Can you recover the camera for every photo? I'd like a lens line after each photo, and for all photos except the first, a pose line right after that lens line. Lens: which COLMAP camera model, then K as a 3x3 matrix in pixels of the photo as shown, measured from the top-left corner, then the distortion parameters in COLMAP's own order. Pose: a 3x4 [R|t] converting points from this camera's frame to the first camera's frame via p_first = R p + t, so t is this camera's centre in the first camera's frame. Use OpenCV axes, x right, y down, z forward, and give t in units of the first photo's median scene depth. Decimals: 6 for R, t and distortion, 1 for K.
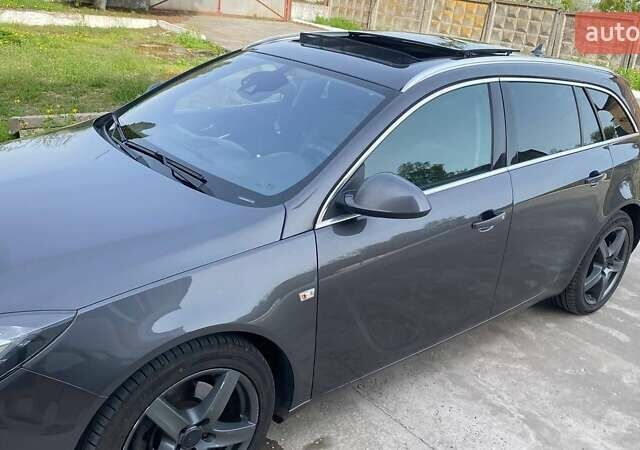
lens RADIAL K [[553.1, 0, 332.7], [0, 553.1, 213.7], [0, 0, 1]] dist [0.068287, -0.100825]
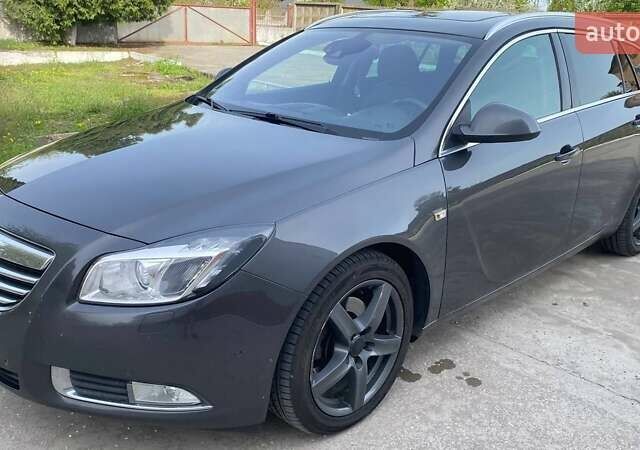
lens RADIAL K [[552.3, 0, 320.0], [0, 552.3, 225.0], [0, 0, 1]] dist [0.056370, -0.082778]
pose [[0.995857, -0.086021, 0.029497, -0.215540], [0.086597, 0.996065, -0.018866, 0.112250], [-0.027758, 0.021342, 0.999387, -0.067184]]
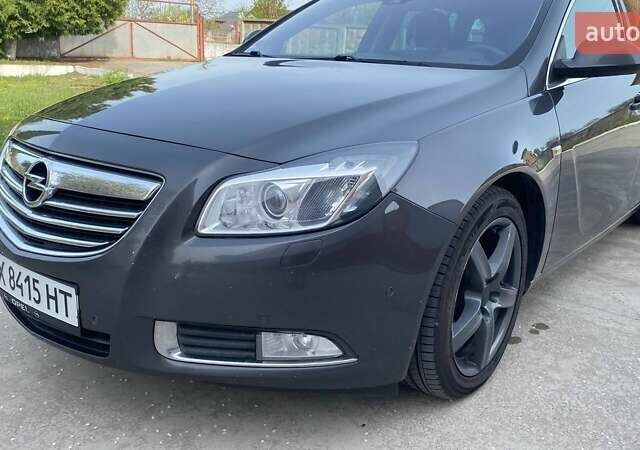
lens RADIAL K [[552.3, 0, 320.0], [0, 552.3, 225.0], [0, 0, 1]] dist [0.056370, -0.082778]
pose [[0.984887, -0.113631, 0.130714, -0.414018], [0.120416, 0.991694, -0.045203, 0.184279], [-0.124492, 0.060260, 0.990389, 0.041395]]
